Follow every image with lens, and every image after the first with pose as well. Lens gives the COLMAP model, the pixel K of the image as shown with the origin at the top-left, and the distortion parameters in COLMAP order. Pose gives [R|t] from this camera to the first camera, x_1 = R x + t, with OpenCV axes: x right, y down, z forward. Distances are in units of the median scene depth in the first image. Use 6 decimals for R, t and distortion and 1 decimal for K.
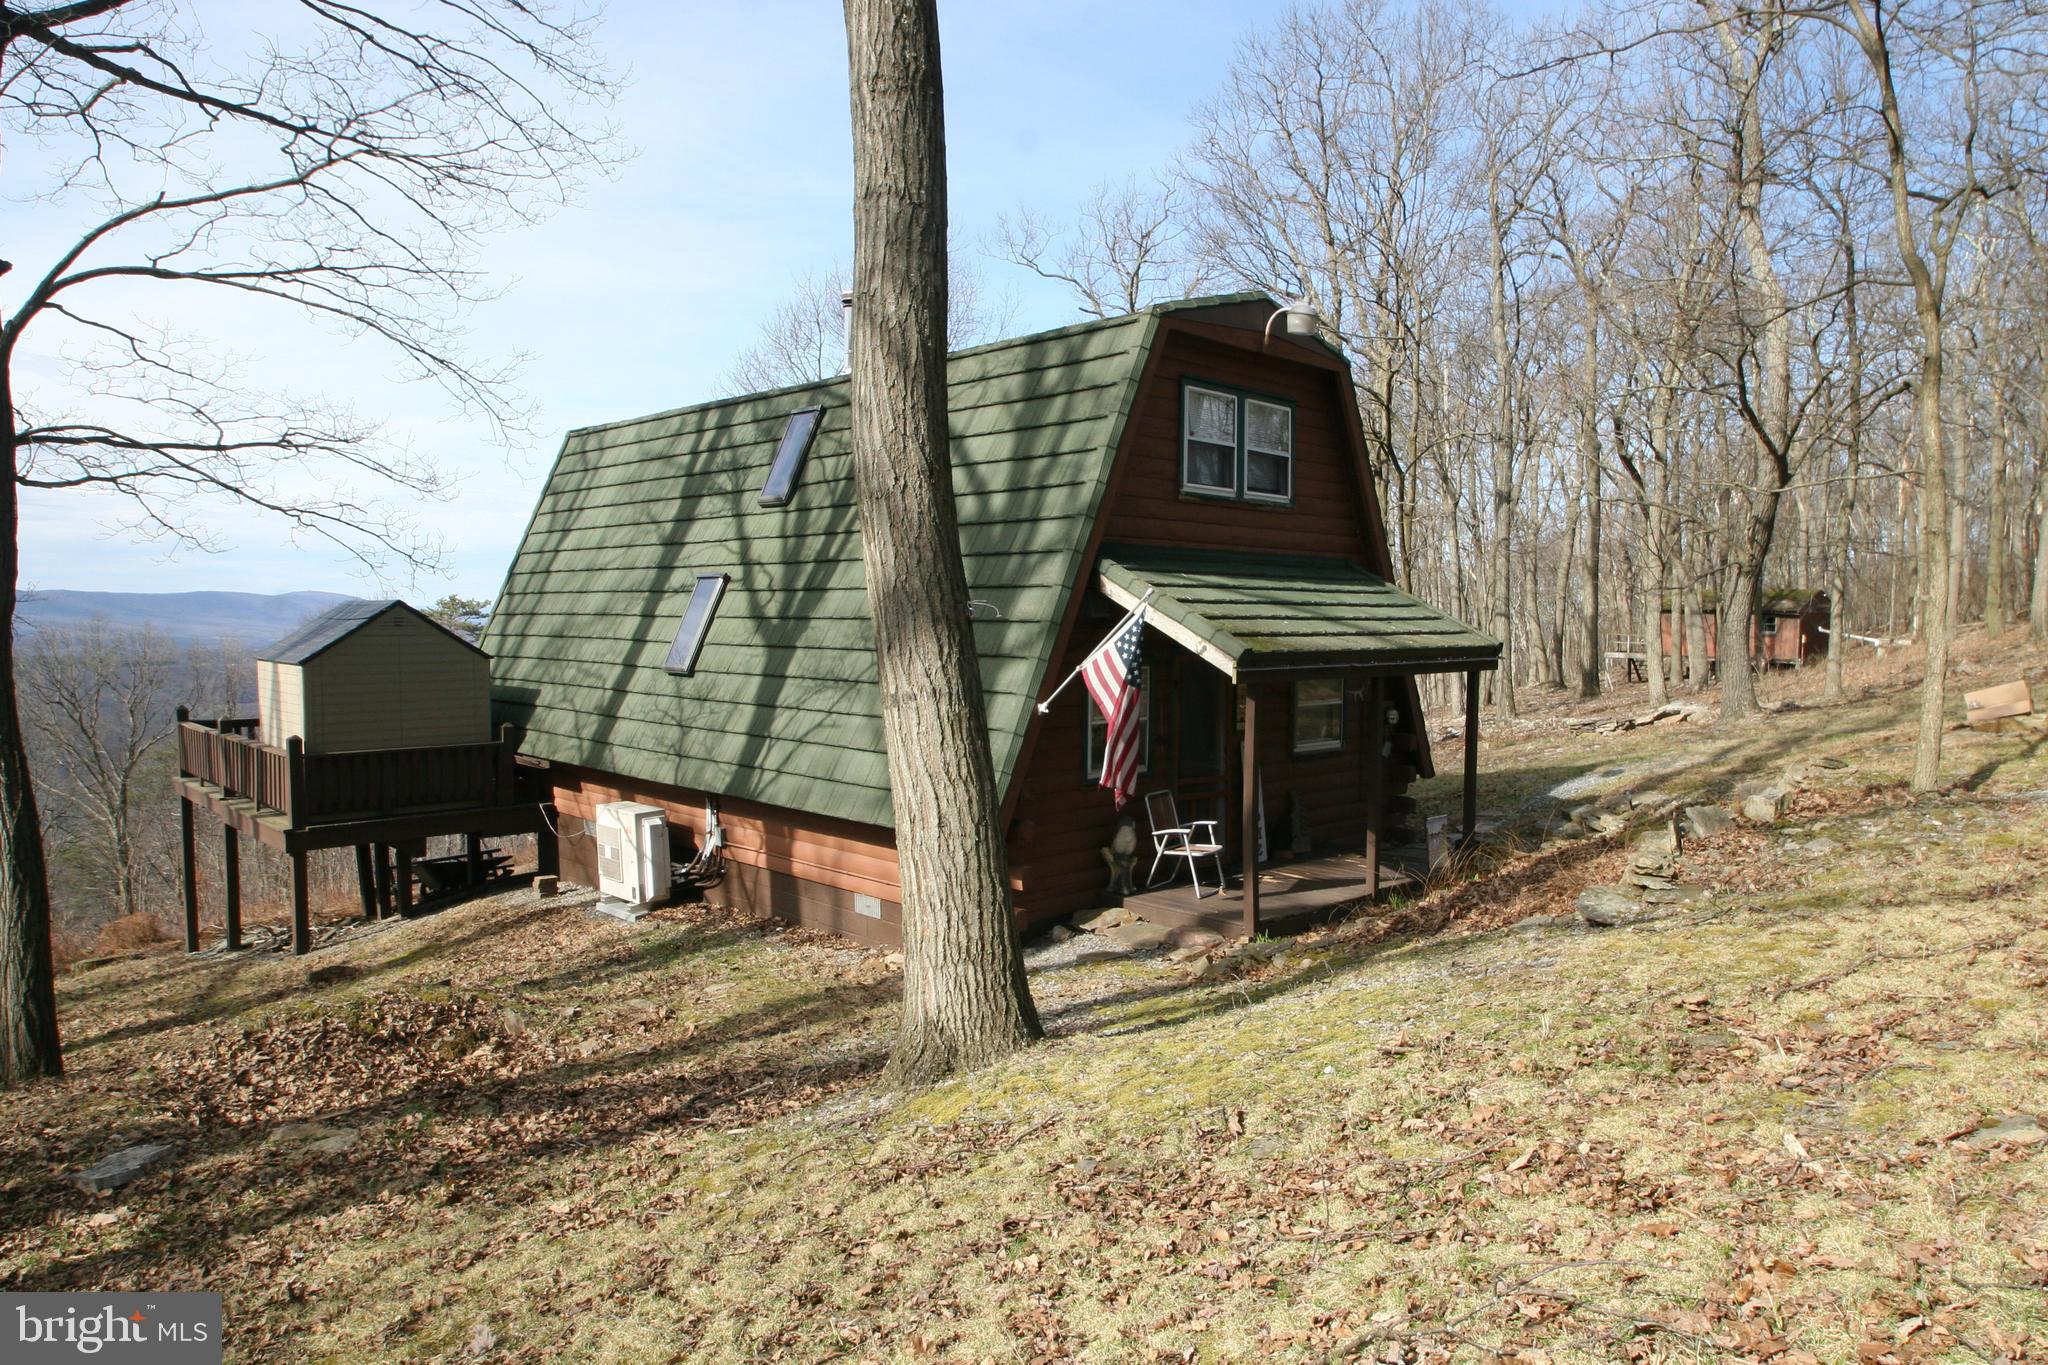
lens RADIAL K [[1306.9, 0, 1074.7], [0, 1306.9, 691.5], [0, 0, 1]] dist [-0.030983, 0.003844]
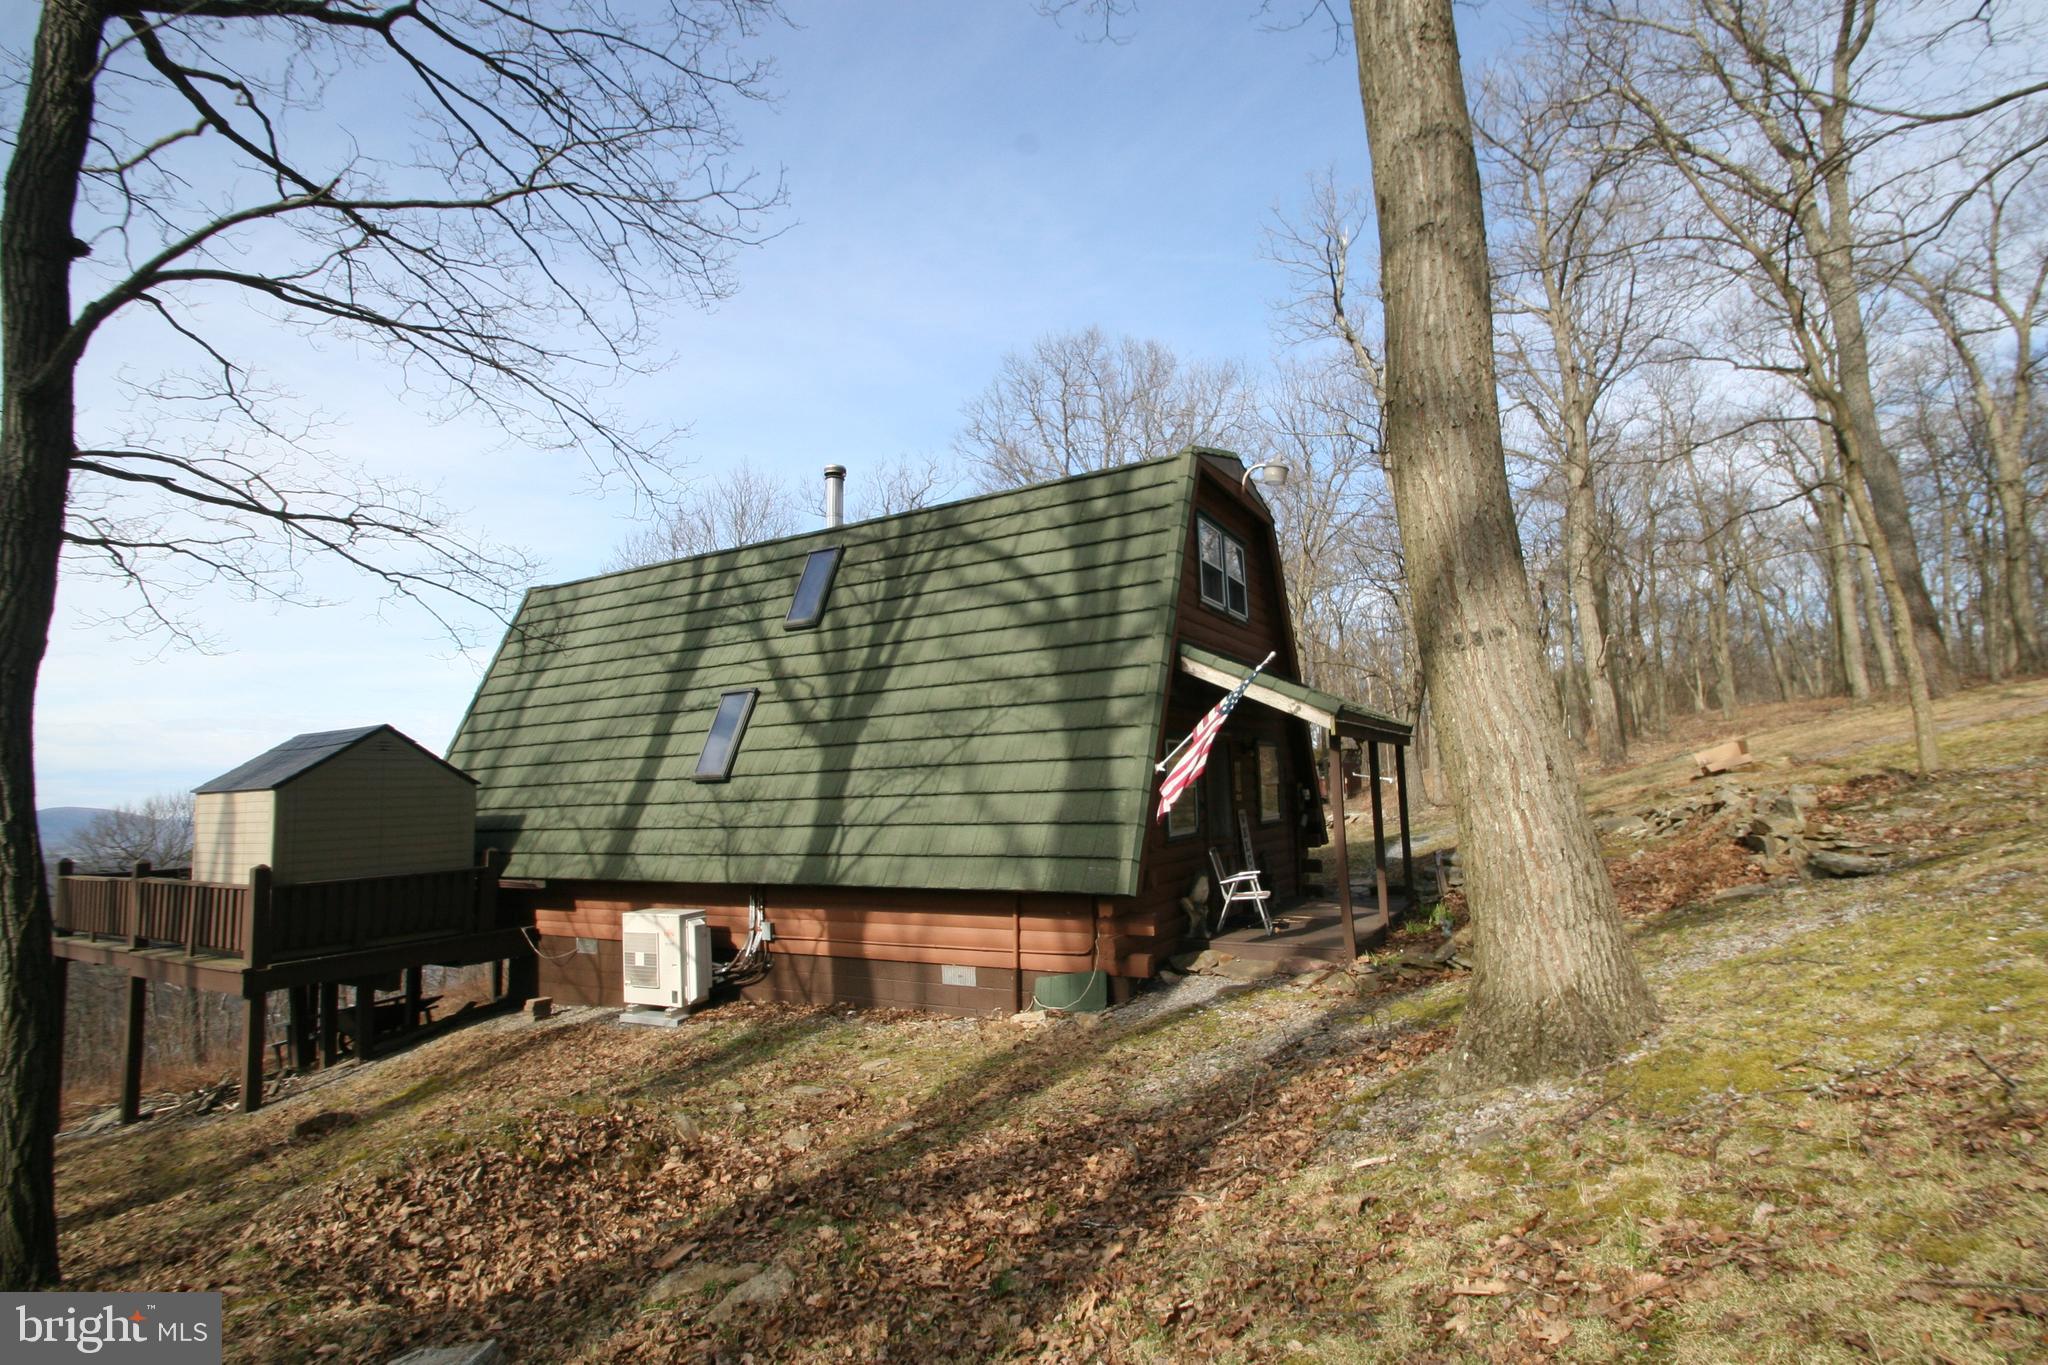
lens RADIAL K [[940.2, 0, 1068.2], [0, 940.2, 687.5], [0, 0, 1]] dist [0.016716, -0.019250]
pose [[0.959320, -0.009540, 0.282161, -0.267599], [0.057581, 0.985032, -0.162467, 0.058822], [-0.276388, 0.172105, 0.945510, 0.198210]]
